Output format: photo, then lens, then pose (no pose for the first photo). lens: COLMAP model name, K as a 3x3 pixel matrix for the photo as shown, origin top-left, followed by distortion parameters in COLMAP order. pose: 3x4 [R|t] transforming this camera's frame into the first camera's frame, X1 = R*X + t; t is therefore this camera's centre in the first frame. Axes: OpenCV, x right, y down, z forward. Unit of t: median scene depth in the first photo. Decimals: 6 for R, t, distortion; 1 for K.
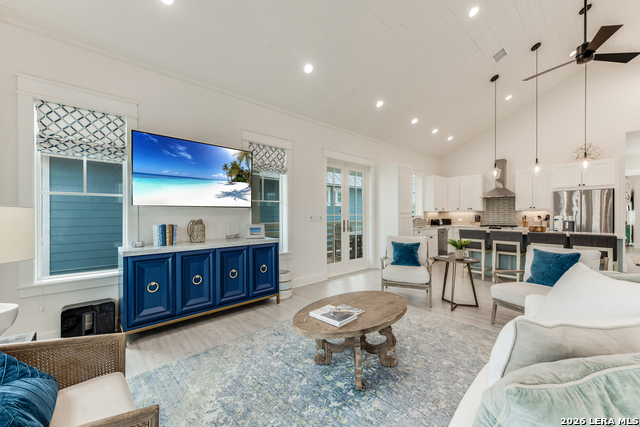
lens RADIAL K [[257.4, 0, 315.7], [0, 257.4, 213.4], [0, 0, 1]] dist [0.001771, 0.000247]
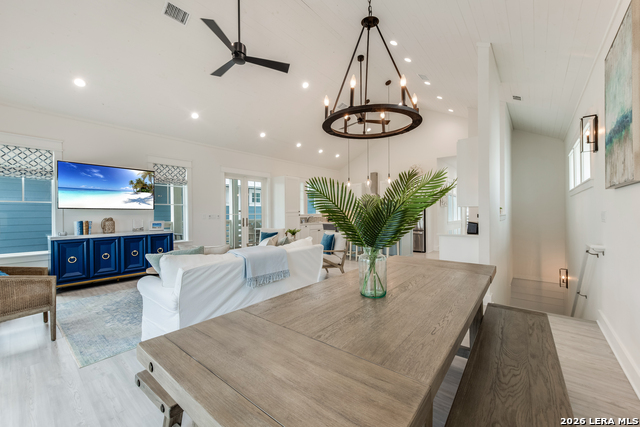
lens RADIAL K [[255.6, 0, 320.0], [0, 255.6, 213.5], [0, 0, 1]] dist [0.000608, -0.000177]
pose [[0.990034, -0.005762, 0.140711, 0.572076], [0.005613, 0.999983, 0.001455, 0.003672], [-0.140717, -0.000650, 0.990050, -0.675310]]
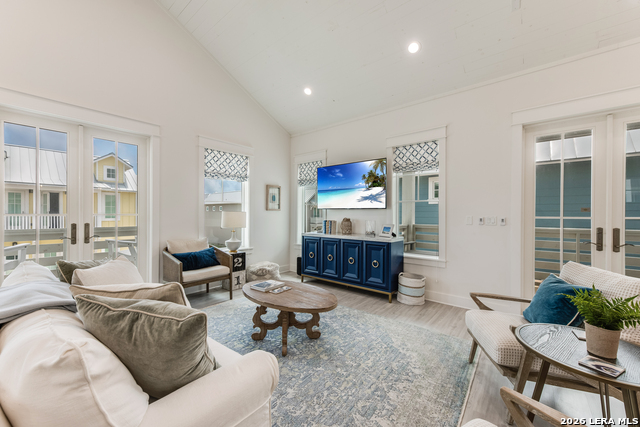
lens RADIAL K [[255.6, 0, 320.0], [0, 255.6, 213.5], [0, 0, 1]] dist [0.000608, -0.000177]
pose [[0.132822, 0.002237, -0.991137, 0.950549], [-0.001626, 0.999997, 0.002039, -0.004292], [0.991139, 0.001341, 0.132825, 0.691732]]
